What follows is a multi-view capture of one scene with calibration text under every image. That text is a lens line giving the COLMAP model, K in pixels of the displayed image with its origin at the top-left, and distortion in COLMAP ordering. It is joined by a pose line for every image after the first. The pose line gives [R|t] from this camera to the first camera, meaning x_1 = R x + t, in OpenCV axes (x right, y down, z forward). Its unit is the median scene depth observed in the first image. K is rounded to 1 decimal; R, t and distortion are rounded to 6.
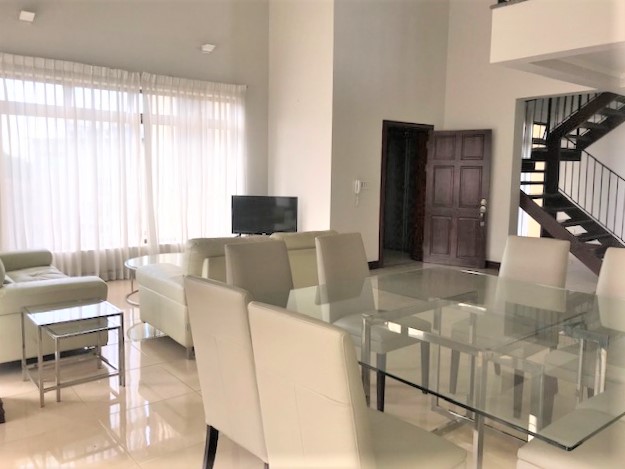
lens RADIAL K [[513.0, 0, 327.7], [0, 513.0, 218.0], [0, 0, 1]] dist [0.041059, -0.088166]
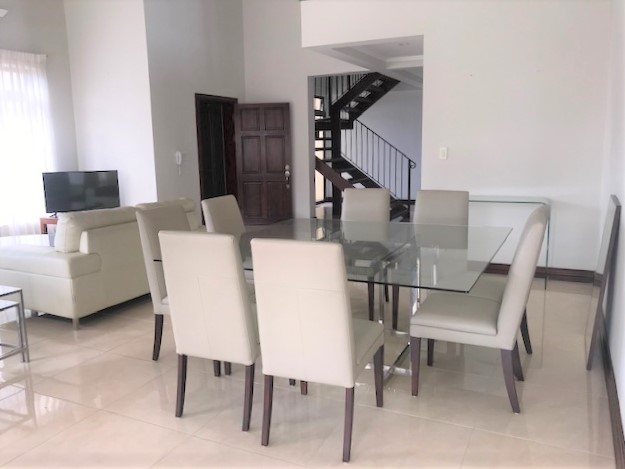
lens RADIAL K [[513.0, 0, 327.7], [0, 513.0, 218.0], [0, 0, 1]] dist [0.041059, -0.088166]
pose [[0.896054, -0.094140, 0.433848, -0.122146], [0.070235, 0.995012, 0.070845, 0.006726], [-0.438353, -0.033010, 0.898196, -0.067899]]
